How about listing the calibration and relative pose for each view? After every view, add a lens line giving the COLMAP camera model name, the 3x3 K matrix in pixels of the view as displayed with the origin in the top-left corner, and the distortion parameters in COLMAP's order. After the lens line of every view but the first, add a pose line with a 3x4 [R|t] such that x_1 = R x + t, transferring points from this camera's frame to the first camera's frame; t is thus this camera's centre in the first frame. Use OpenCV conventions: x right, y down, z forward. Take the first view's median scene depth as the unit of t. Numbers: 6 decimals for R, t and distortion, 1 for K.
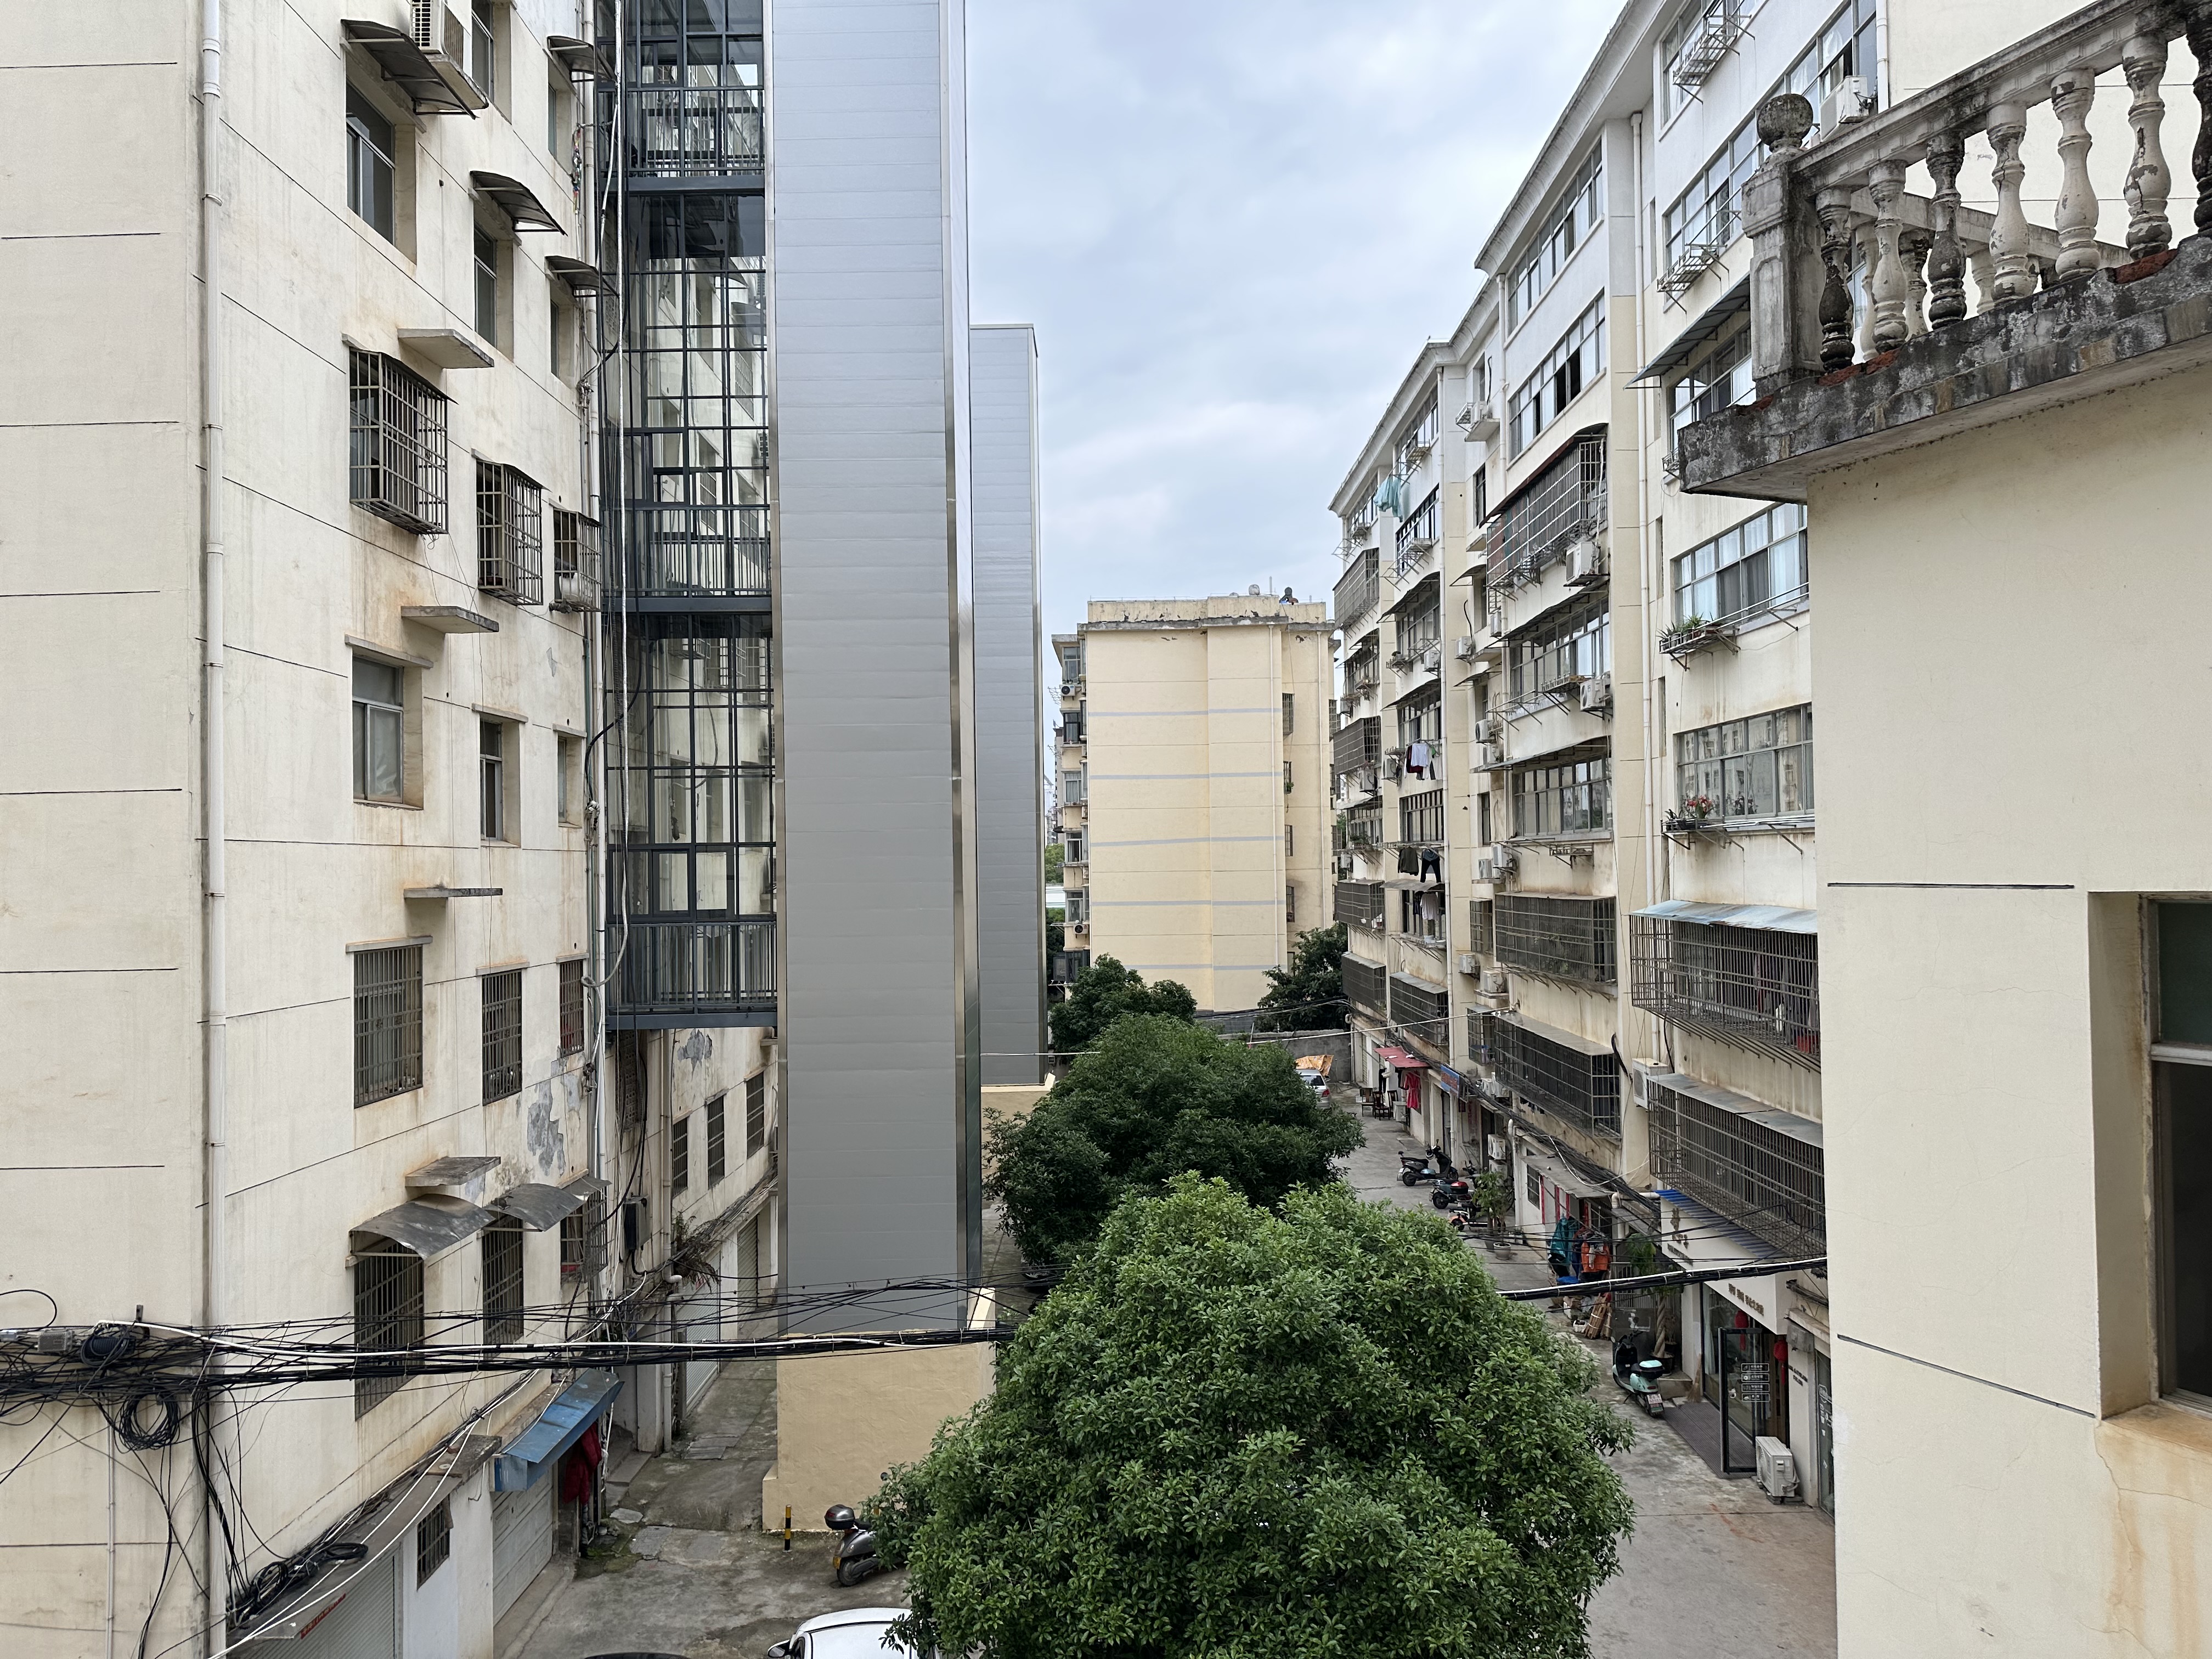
lens RADIAL K [[1558.2, 0, 1118.8], [0, 1558.2, 838.9], [0, 0, 1]] dist [0.135994, -0.265360]
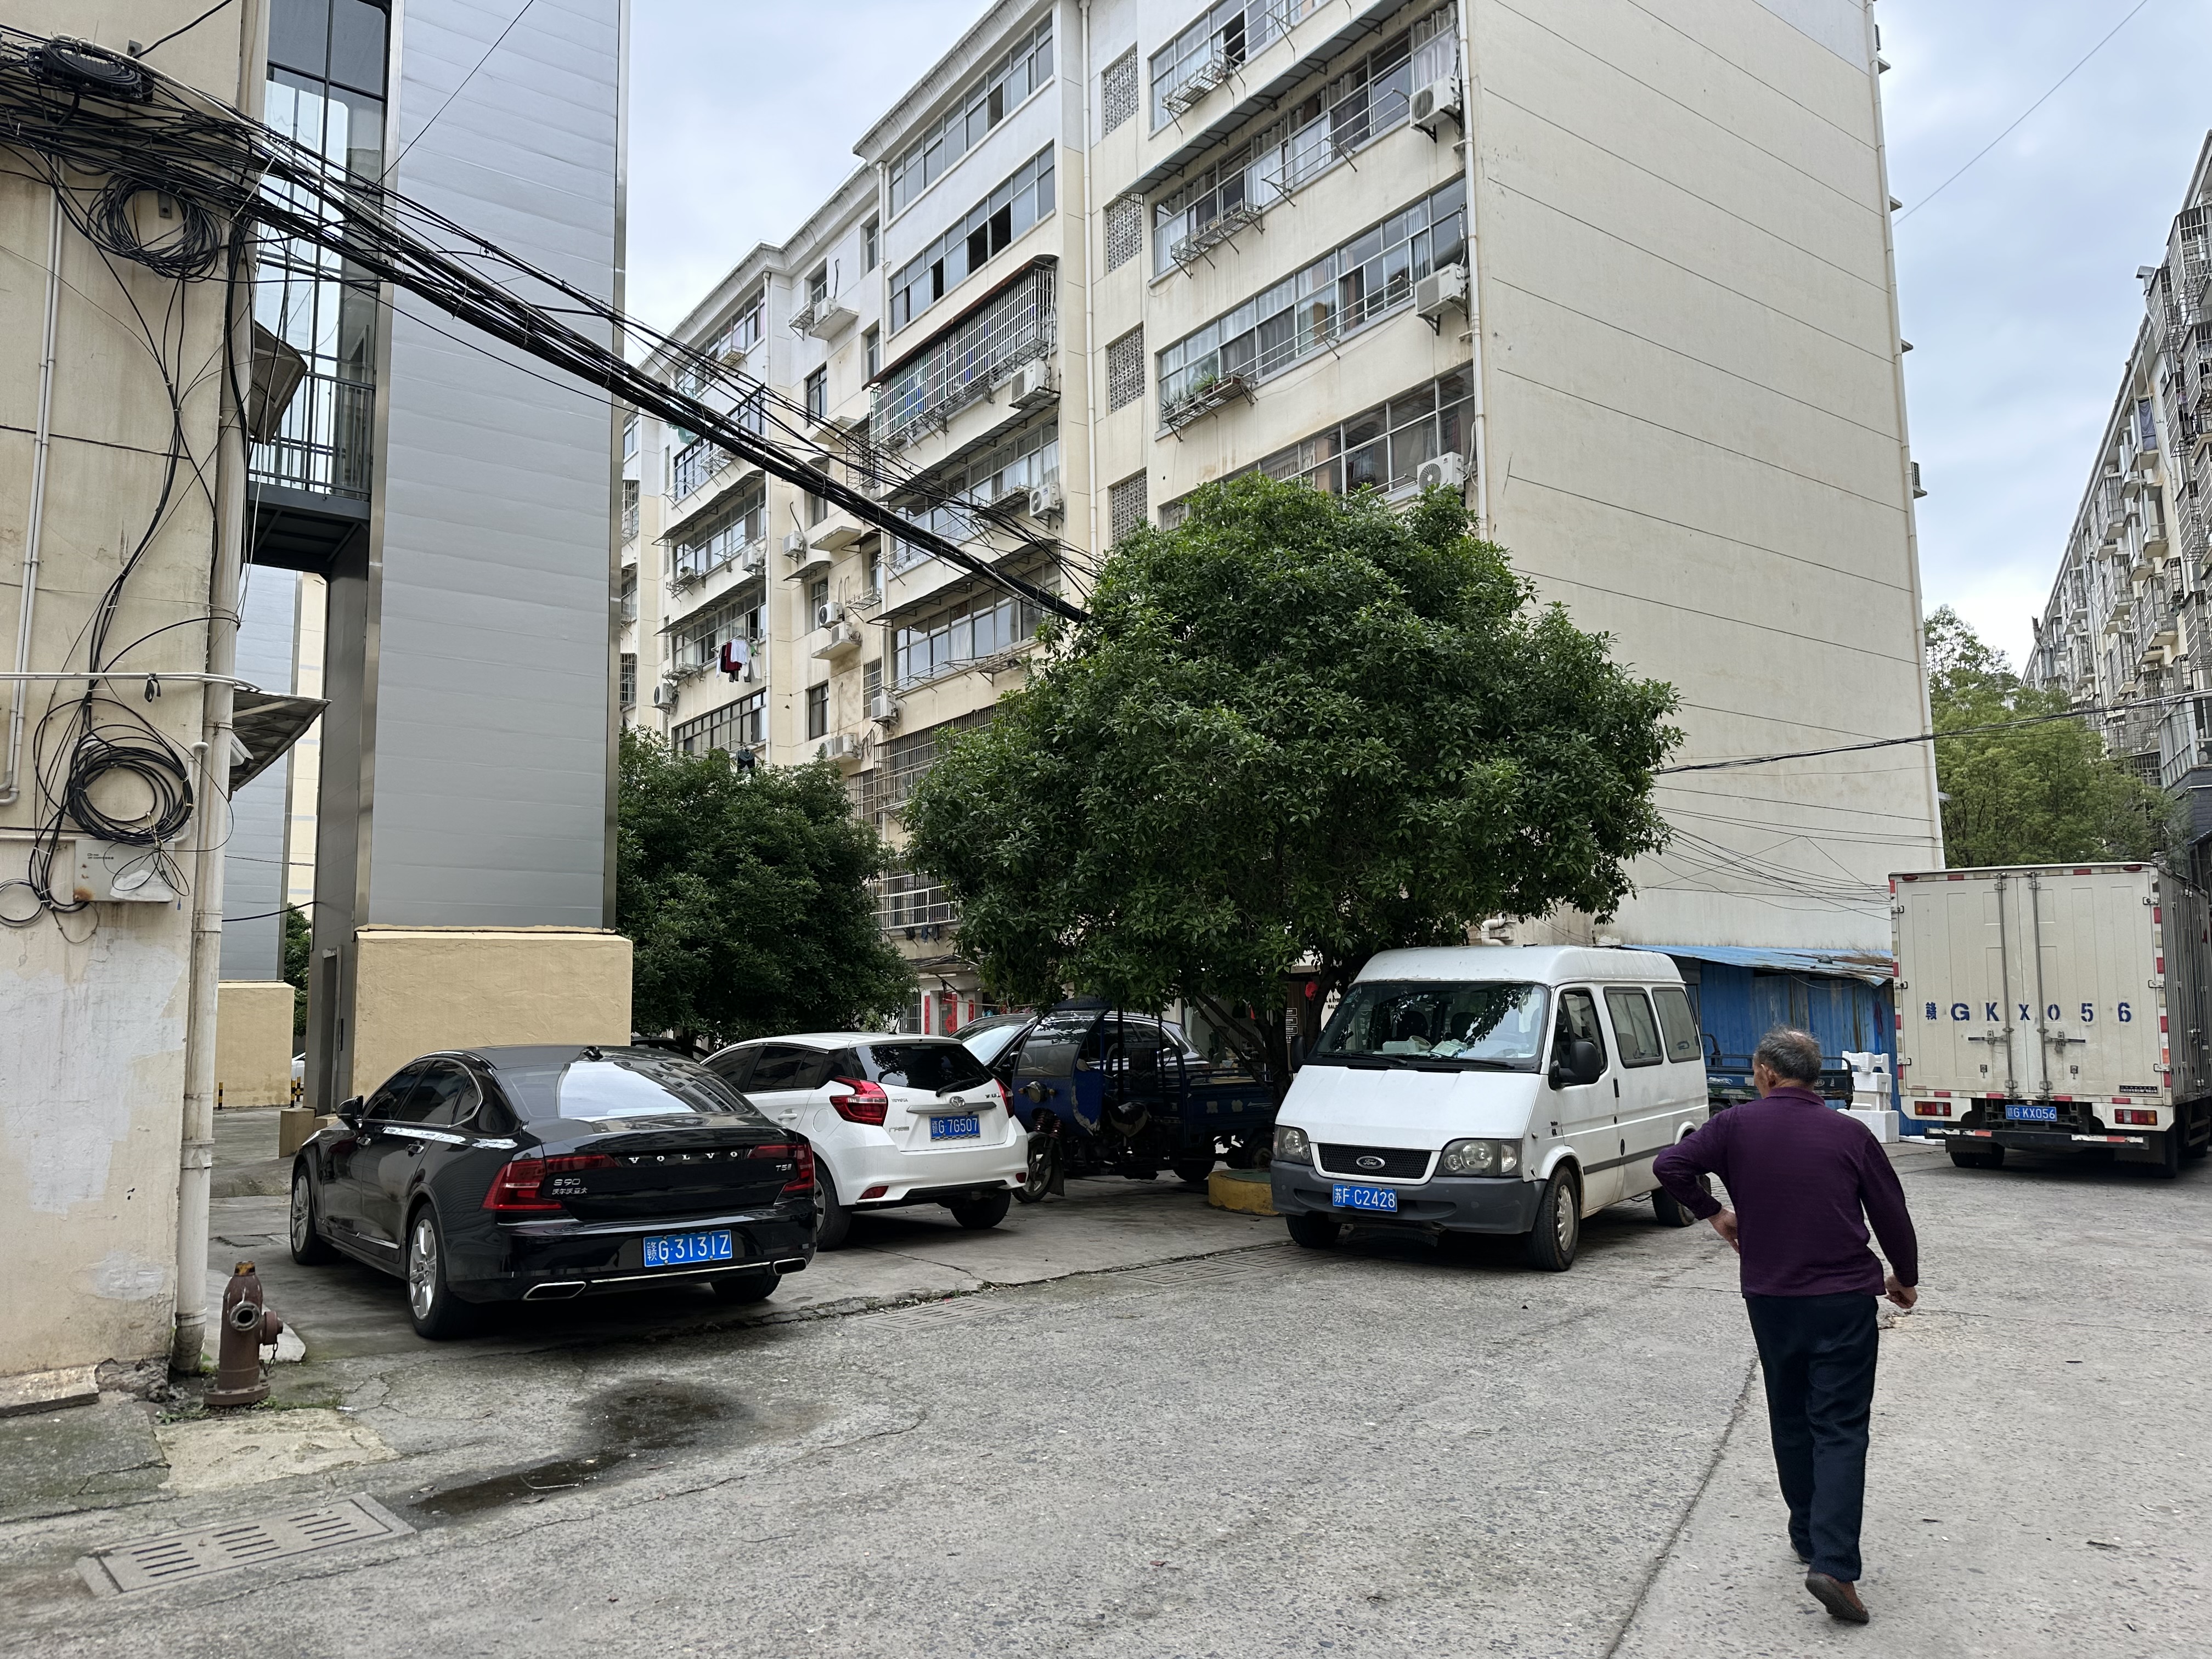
lens RADIAL K [[1558.2, 0, 1118.8], [0, 1558.2, 838.9], [0, 0, 1]] dist [0.135994, -0.265360]
pose [[0.805571, 0.071607, 0.588156, -0.239602], [0.001240, 0.992464, -0.122528, 0.239067], [-0.592498, 0.099434, 0.799412, 0.128751]]
